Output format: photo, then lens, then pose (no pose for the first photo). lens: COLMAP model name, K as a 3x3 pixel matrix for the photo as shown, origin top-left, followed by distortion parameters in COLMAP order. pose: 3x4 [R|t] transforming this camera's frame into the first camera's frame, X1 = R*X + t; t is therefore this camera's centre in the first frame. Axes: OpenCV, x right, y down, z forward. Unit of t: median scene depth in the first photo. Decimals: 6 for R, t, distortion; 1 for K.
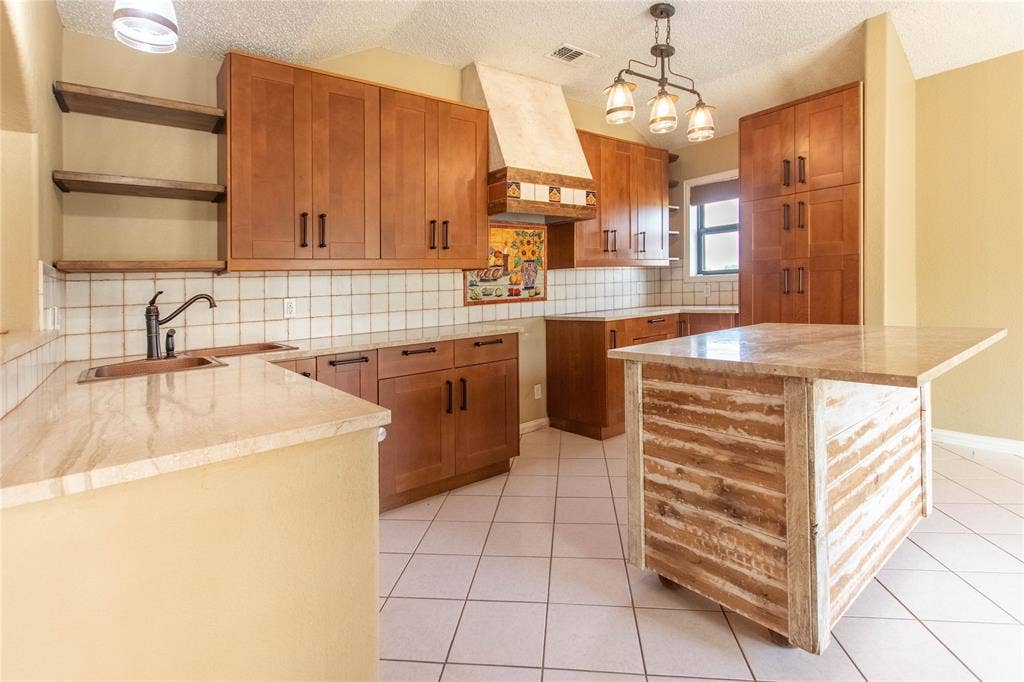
lens RADIAL K [[478.7, 0, 536.4], [0, 478.7, 288.0], [0, 0, 1]] dist [0.007439, -0.006538]
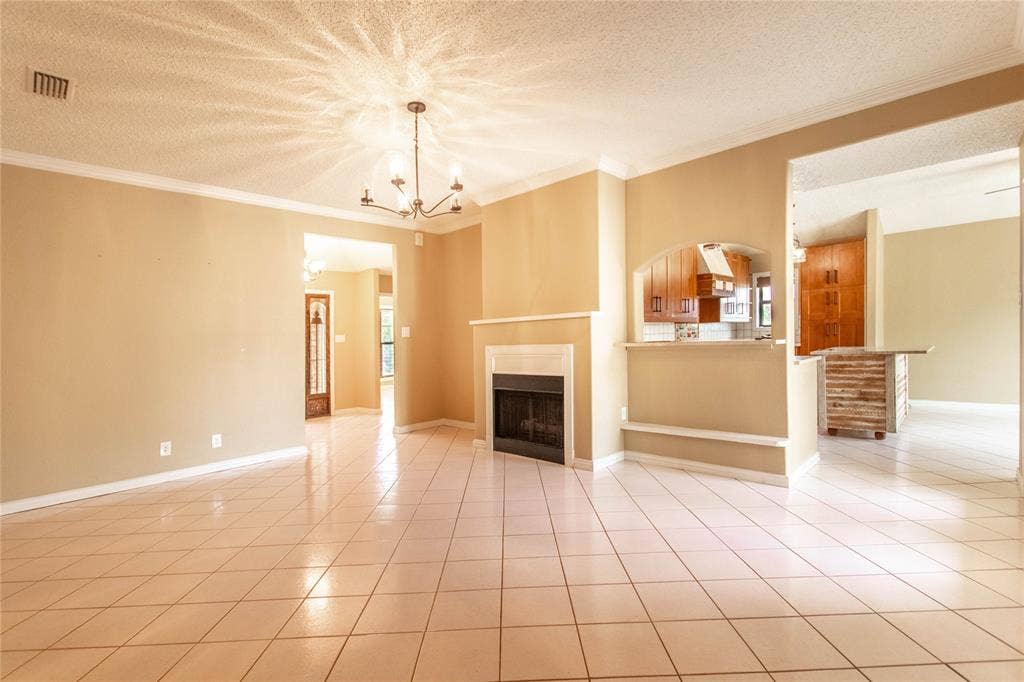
lens RADIAL K [[478.7, 0, 513.9], [0, 478.7, 346.0], [0, 0, 1]] dist [0.007439, -0.006538]
pose [[0.990230, 0.003714, 0.139393, -2.080571], [-0.004625, 0.999970, 0.006210, 0.092166], [-0.139366, -0.006794, 0.990218, -1.617766]]
